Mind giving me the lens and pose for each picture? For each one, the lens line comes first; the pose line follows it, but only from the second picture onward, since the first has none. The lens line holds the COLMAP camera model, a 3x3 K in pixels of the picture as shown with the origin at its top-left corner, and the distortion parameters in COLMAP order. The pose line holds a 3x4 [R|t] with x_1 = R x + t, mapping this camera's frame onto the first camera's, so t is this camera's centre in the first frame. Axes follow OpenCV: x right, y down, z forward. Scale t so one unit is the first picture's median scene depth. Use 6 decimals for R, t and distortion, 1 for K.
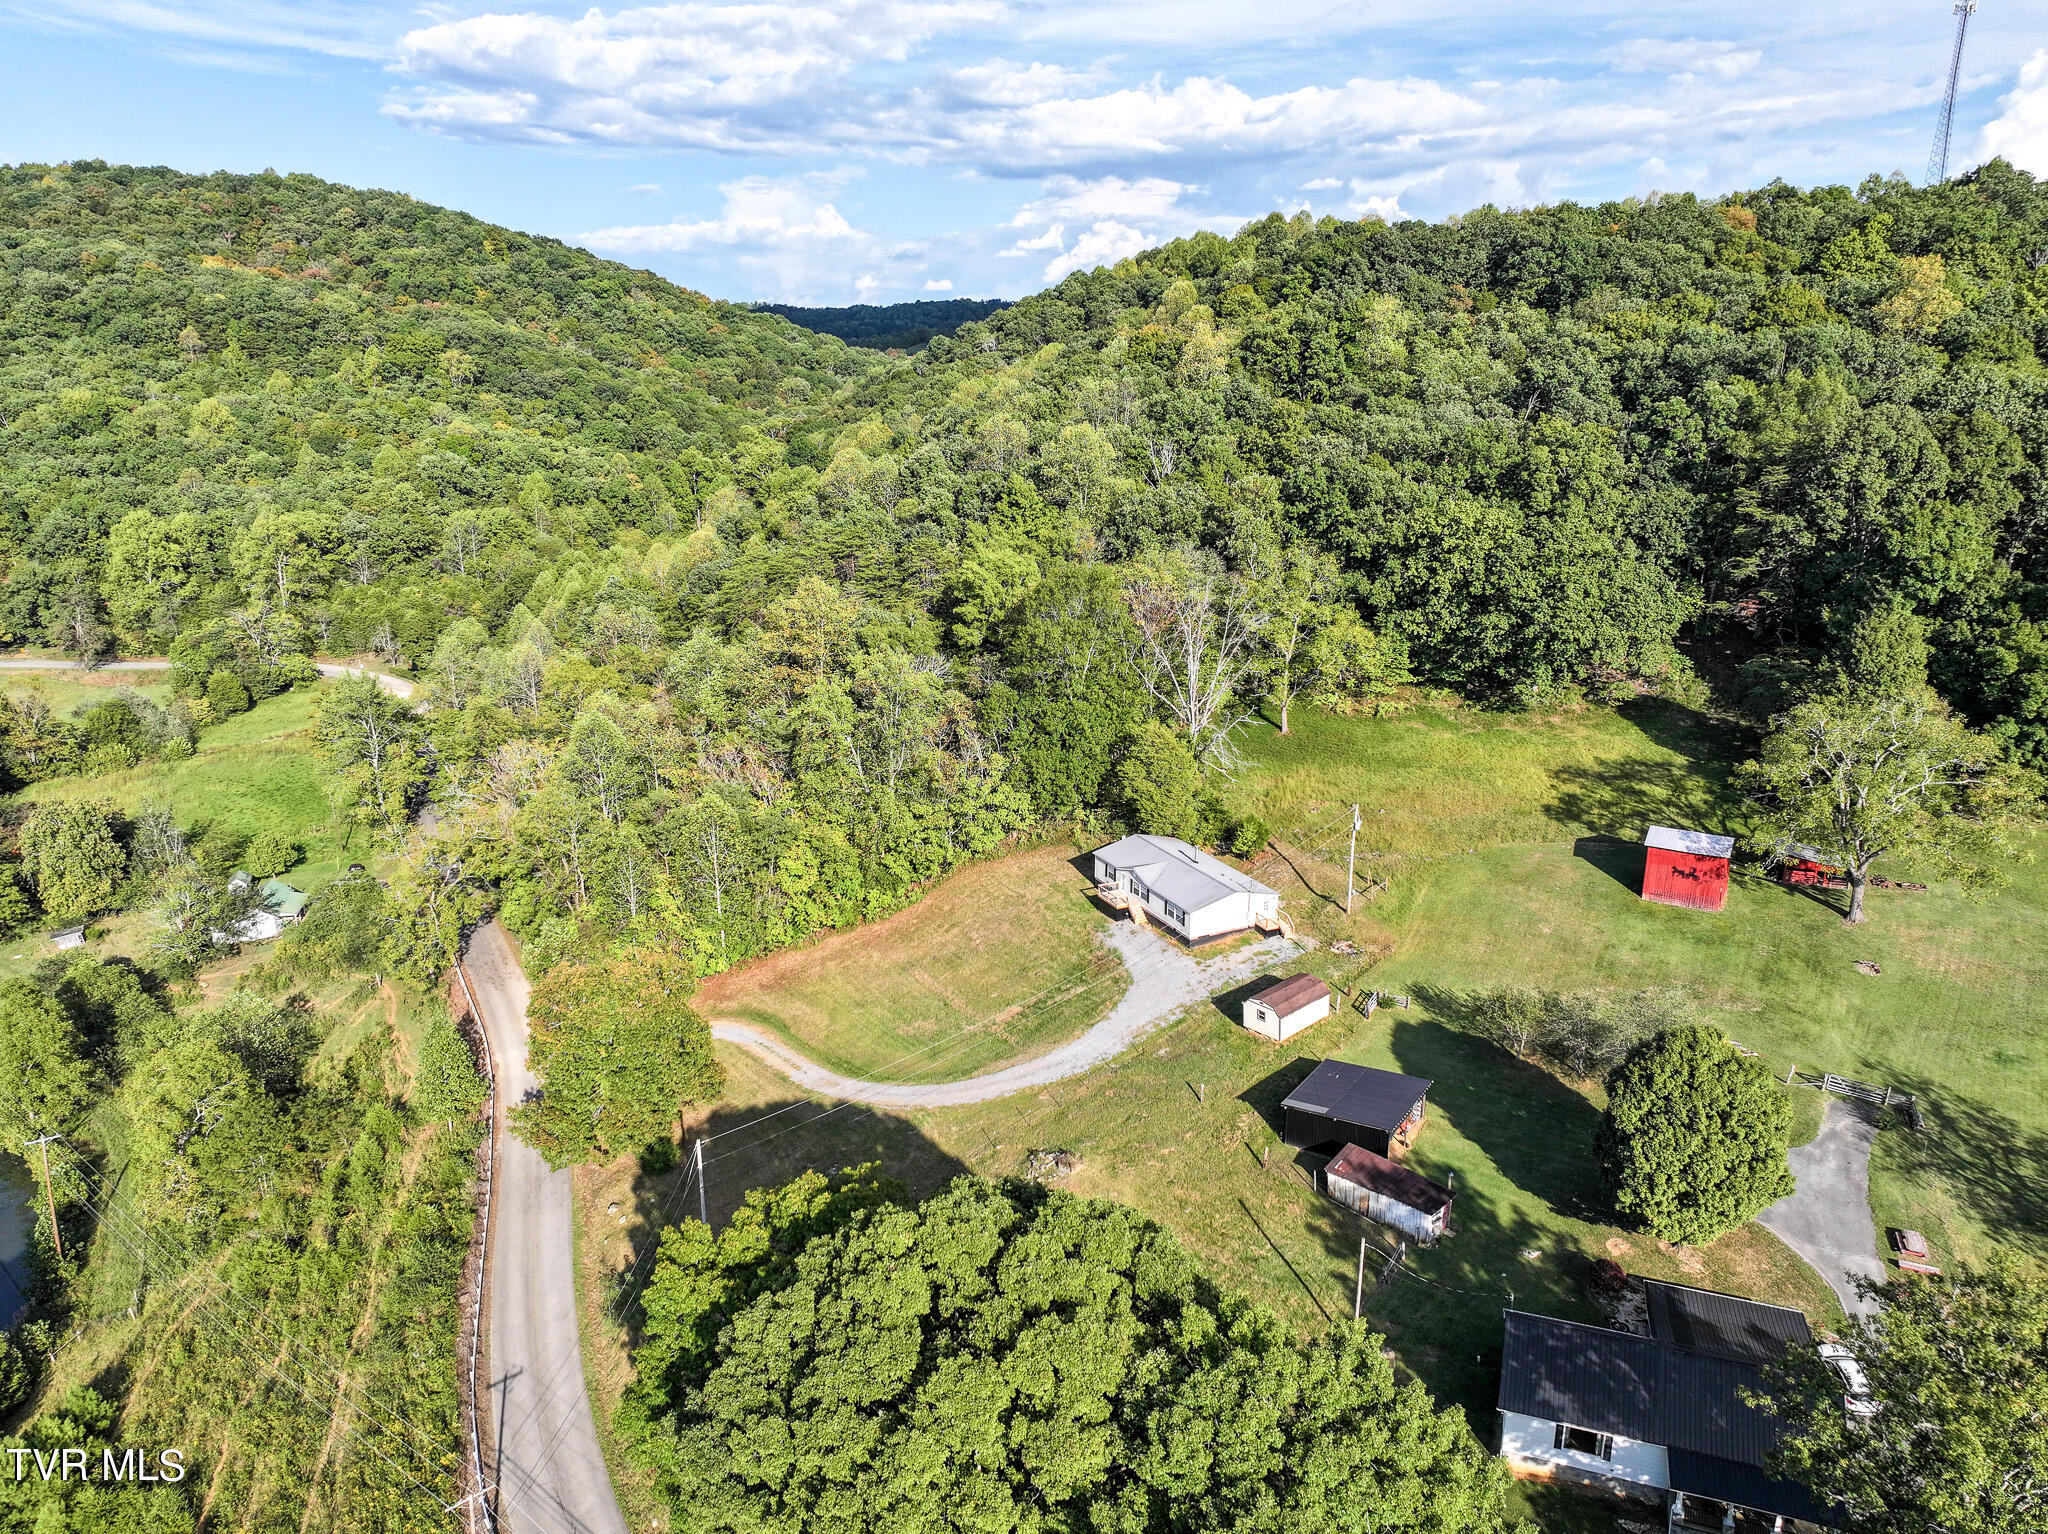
lens RADIAL K [[1430.7, 0, 1024.0], [0, 1430.7, 767.0], [0, 0, 1]] dist [-0.004482, 0.024497]
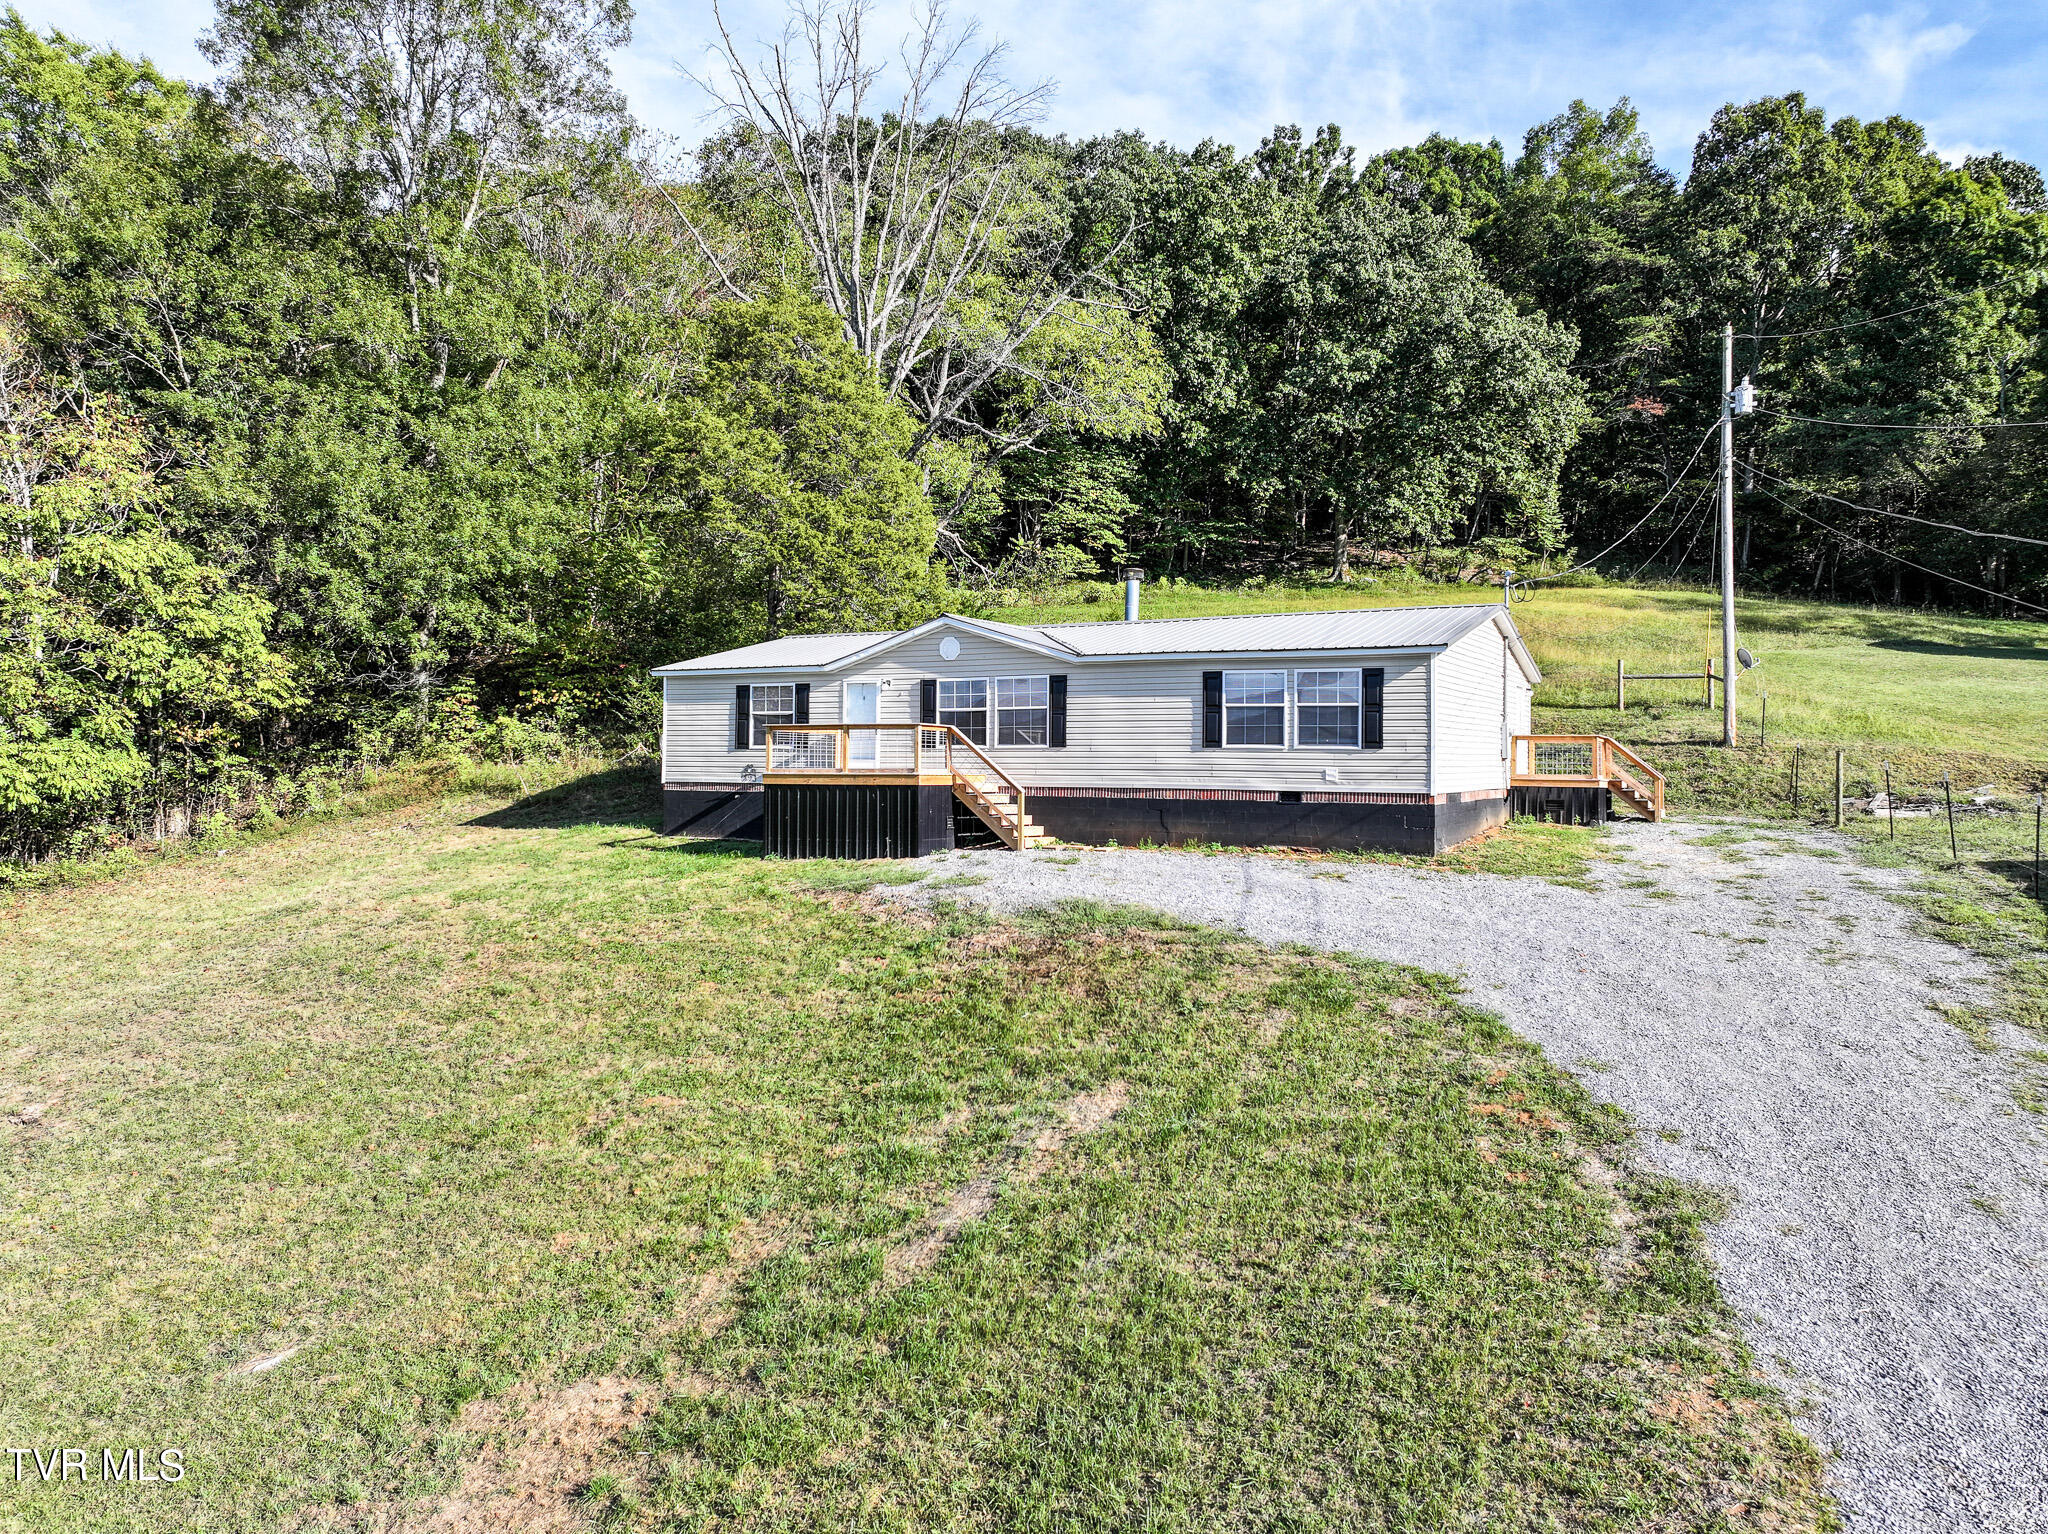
lens RADIAL K [[1437.4, 0, 1023.4], [0, 1437.4, 760.3], [0, 0, 1]] dist [-0.002736, 0.022572]
pose [[0.821792, 0.010097, 0.569698, -0.030532], [0.154541, 0.958415, -0.239912, 0.124510], [-0.548429, 0.285200, 0.786058, 0.716201]]
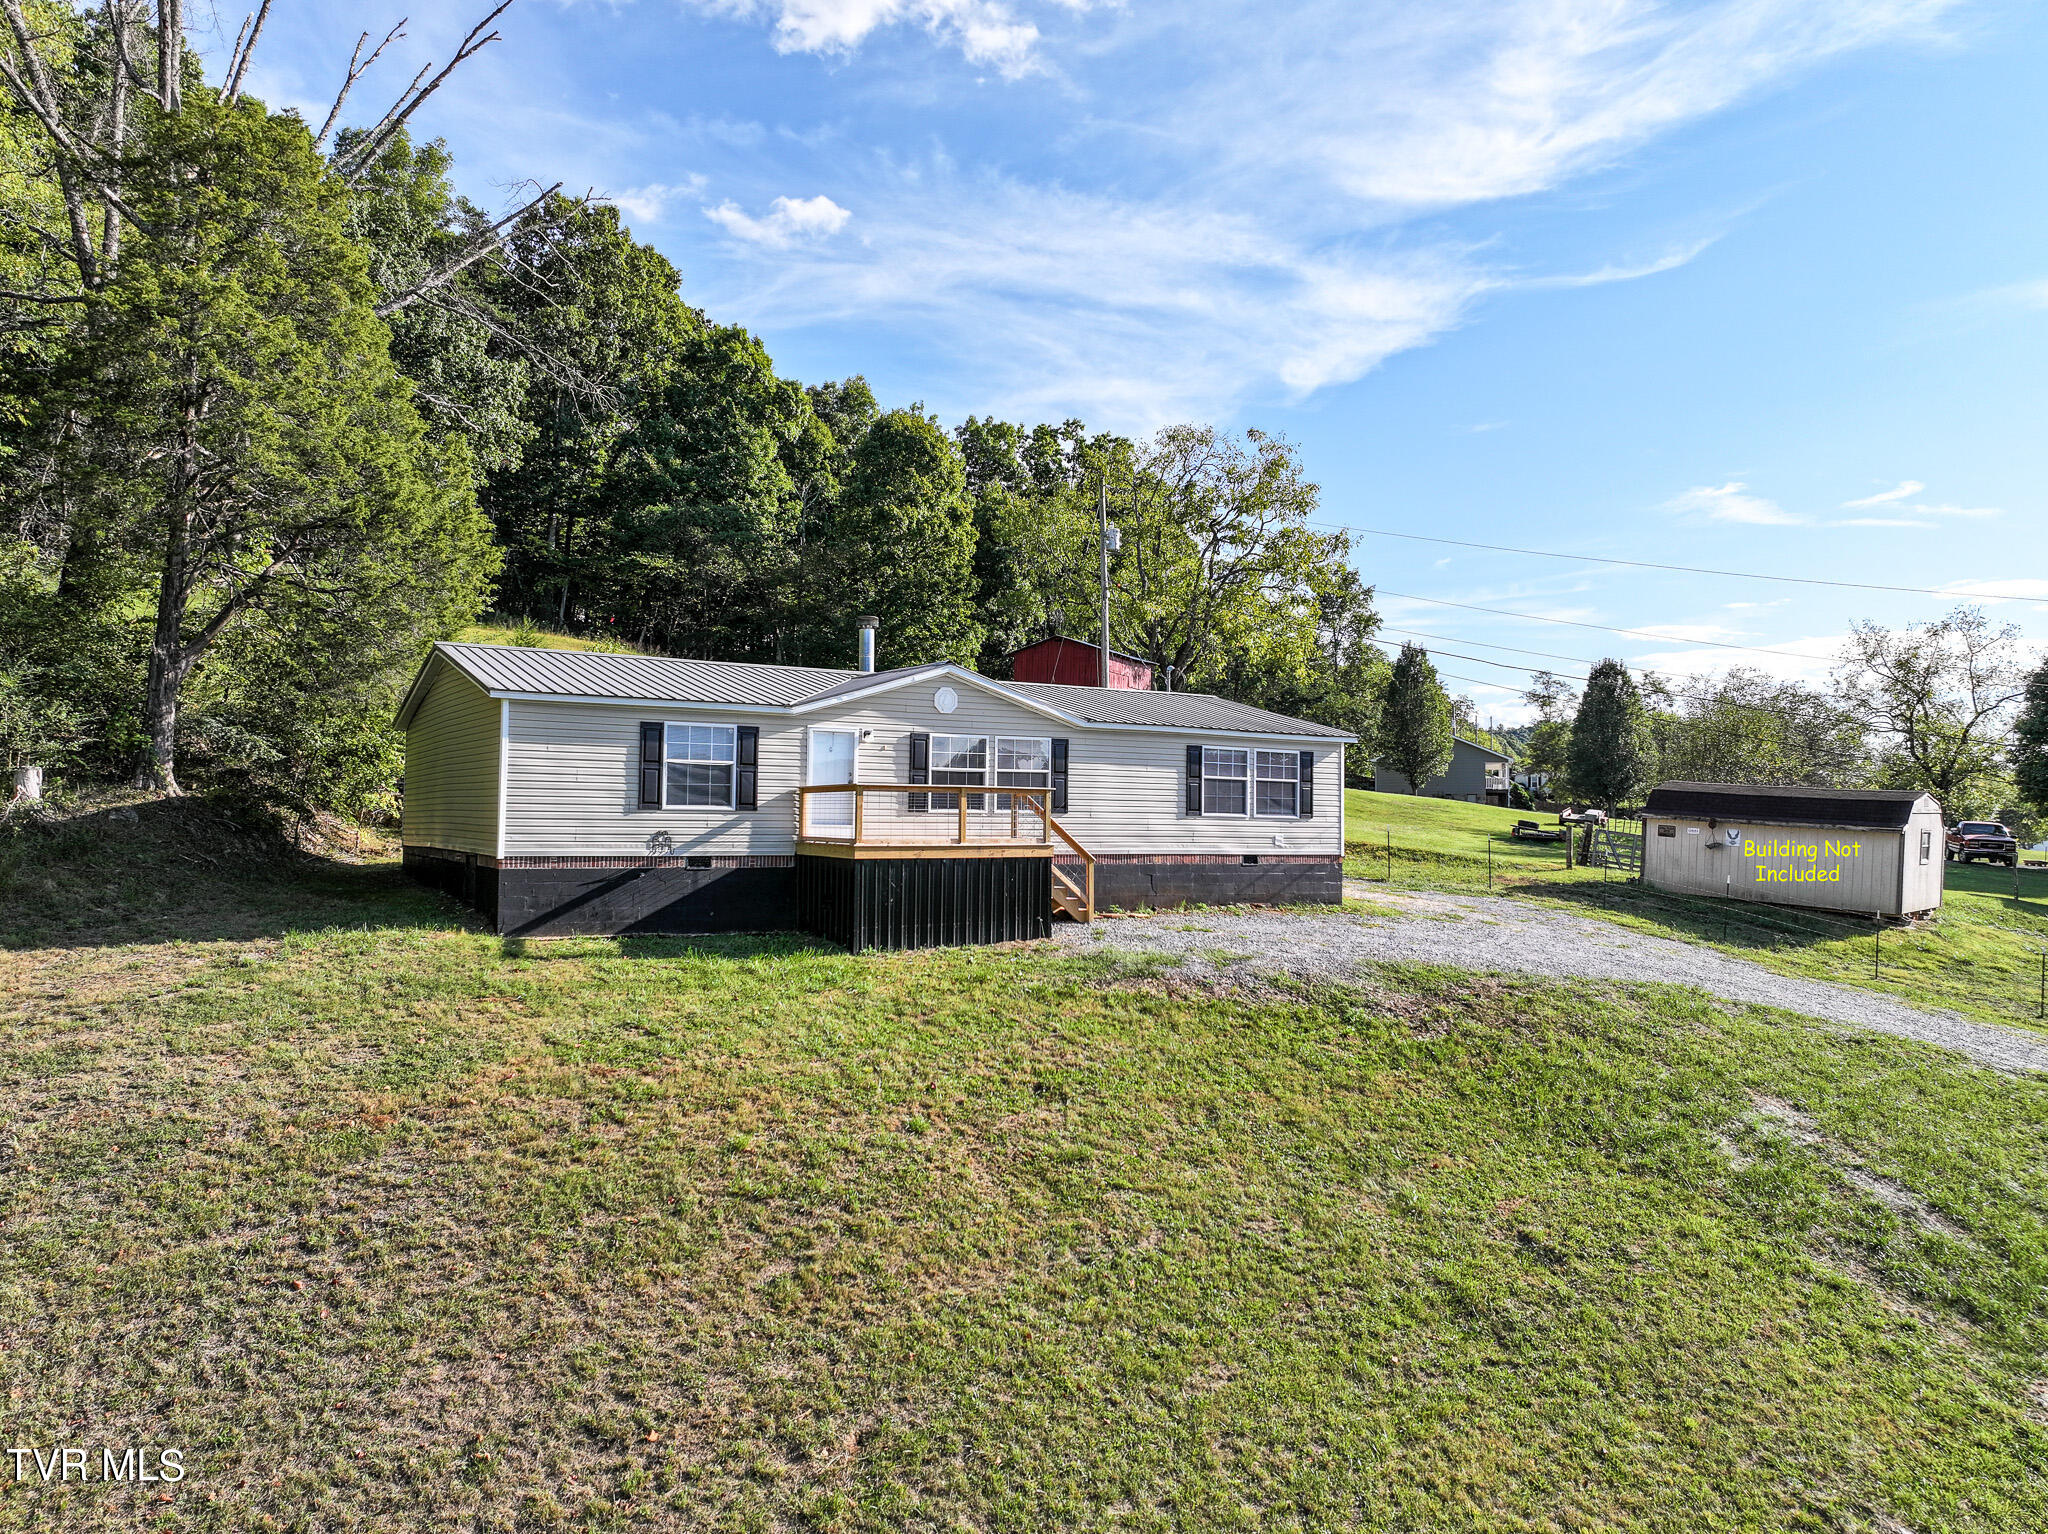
lens RADIAL K [[1439.4, 0, 1028.0], [0, 1439.4, 763.4], [0, 0, 1]] dist [-0.001621, 0.015827]
pose [[-0.077872, 0.037430, 0.996261, -0.097021], [0.271626, 0.962287, -0.014922, 0.077005], [-0.959247, 0.269449, -0.085102, 0.869015]]
